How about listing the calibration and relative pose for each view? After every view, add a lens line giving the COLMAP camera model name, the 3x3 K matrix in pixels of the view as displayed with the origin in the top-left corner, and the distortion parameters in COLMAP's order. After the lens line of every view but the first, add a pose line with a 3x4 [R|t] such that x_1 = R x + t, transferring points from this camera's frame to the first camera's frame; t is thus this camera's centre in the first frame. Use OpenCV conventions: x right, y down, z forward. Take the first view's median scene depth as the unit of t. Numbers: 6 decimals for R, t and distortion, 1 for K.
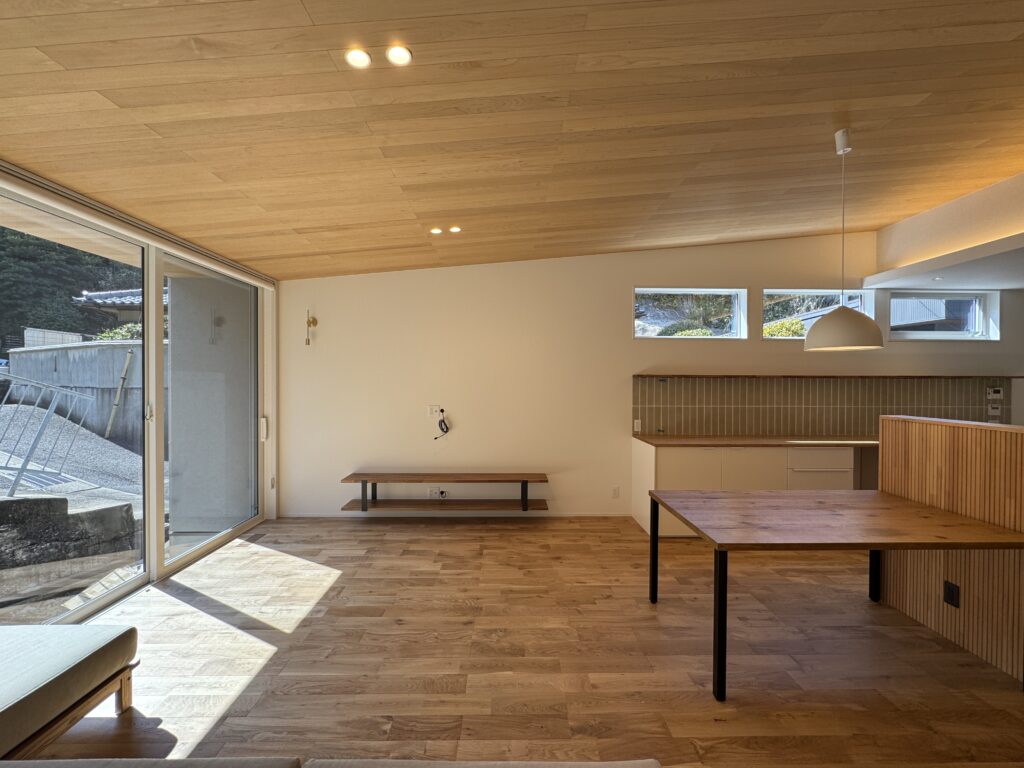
lens RADIAL K [[415.9, 0, 512.0], [0, 415.9, 384.0], [0, 0, 1]] dist [-0.000632, -0.000109]
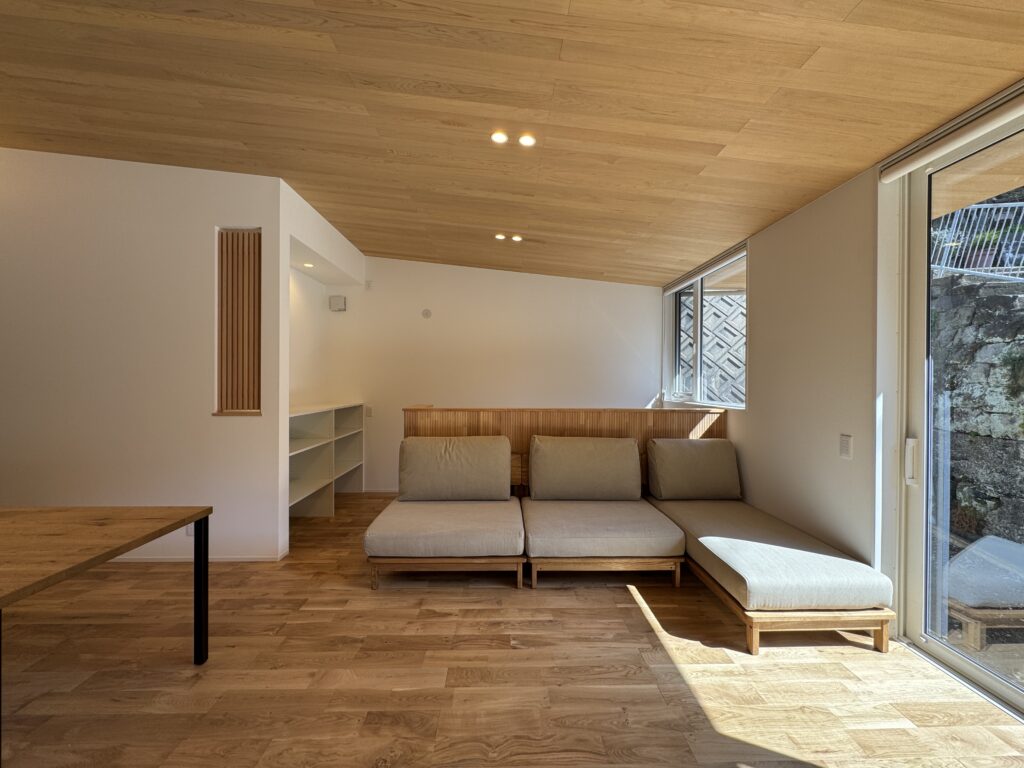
lens RADIAL K [[415.9, 0, 512.0], [0, 415.9, 384.0], [0, 0, 1]] dist [-0.000632, -0.000109]
pose [[-0.999924, -0.010220, -0.006833, -0.260159], [-0.010325, 0.999826, 0.015531, 0.042650], [0.006673, 0.015600, -0.999856, 2.052126]]
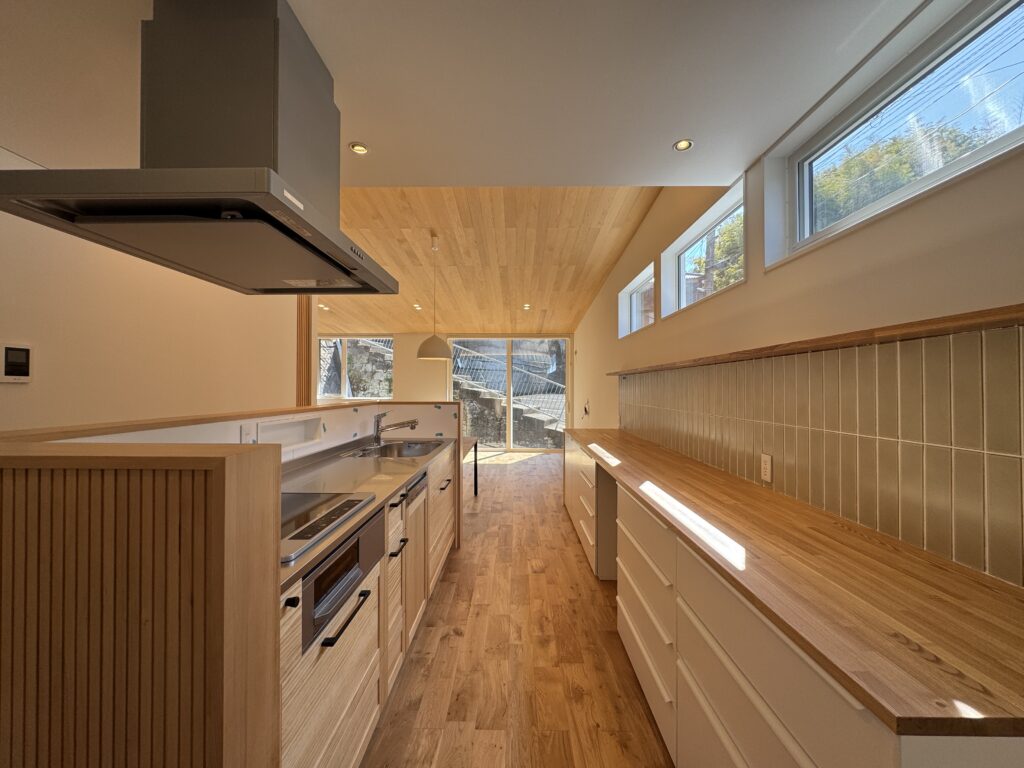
lens RADIAL K [[415.9, 0, 512.0], [0, 415.9, 384.0], [0, 0, 1]] dist [-0.000632, -0.000109]
pose [[-0.030869, -0.014485, -0.999418, 3.129787], [-0.010062, 0.999849, -0.014180, 0.055739], [0.999473, 0.009618, -0.031010, 1.737039]]
